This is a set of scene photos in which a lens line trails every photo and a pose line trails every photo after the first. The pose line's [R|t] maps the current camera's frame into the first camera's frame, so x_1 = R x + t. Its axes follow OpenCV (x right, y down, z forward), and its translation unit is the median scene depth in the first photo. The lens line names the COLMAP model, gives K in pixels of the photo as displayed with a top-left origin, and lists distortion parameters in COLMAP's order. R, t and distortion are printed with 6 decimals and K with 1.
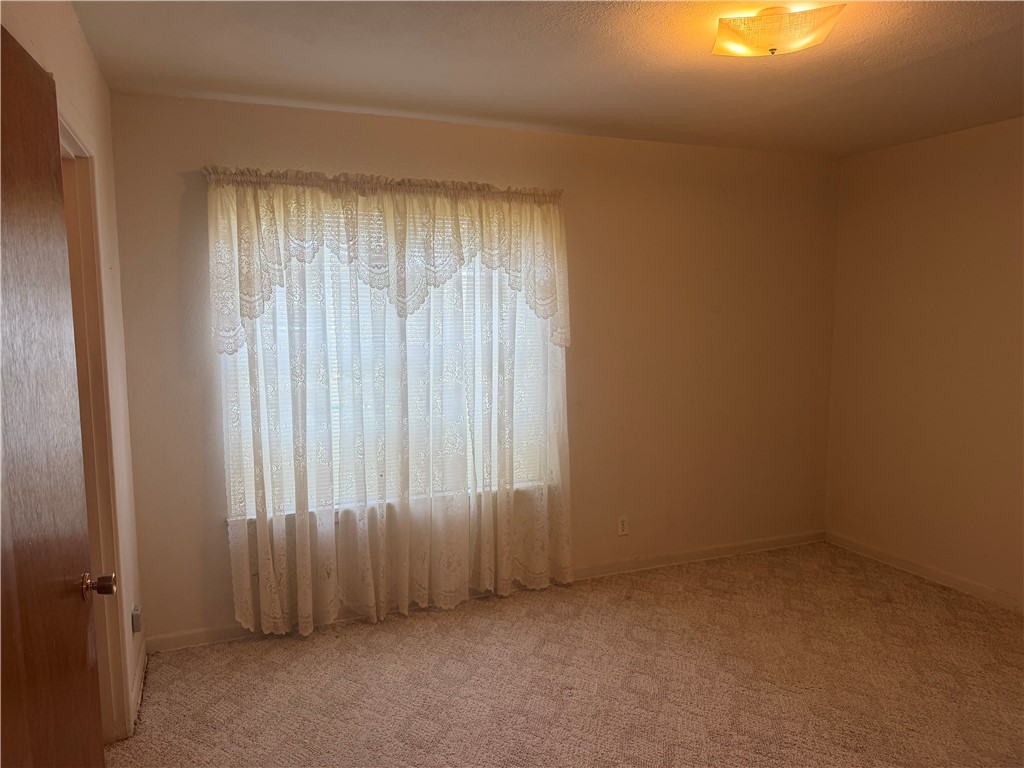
lens RADIAL K [[717.0, 0, 512.0], [0, 717.0, 384.0], [0, 0, 1]] dist [0.119016, -0.135605]
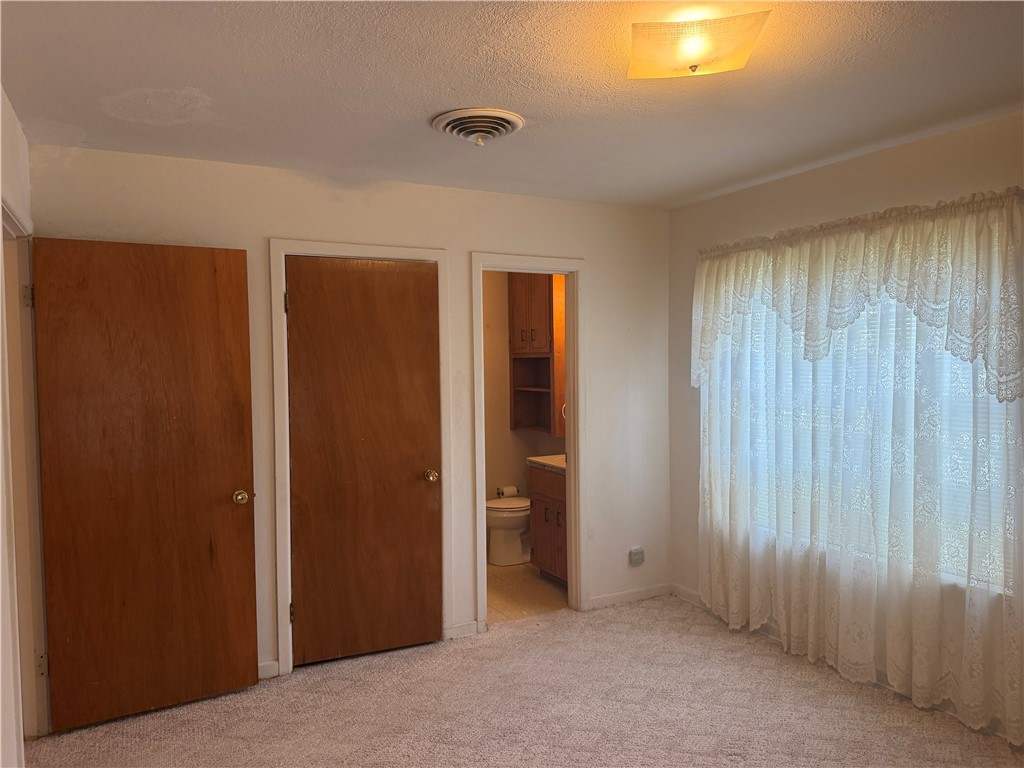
lens RADIAL K [[717.0, 0, 512.0], [0, 717.0, 384.0], [0, 0, 1]] dist [0.119016, -0.135605]
pose [[0.102523, 0.041710, -0.993856, 0.804000], [-0.095908, 0.994880, 0.031860, -0.049971], [0.990096, 0.092053, 0.105998, 0.469623]]
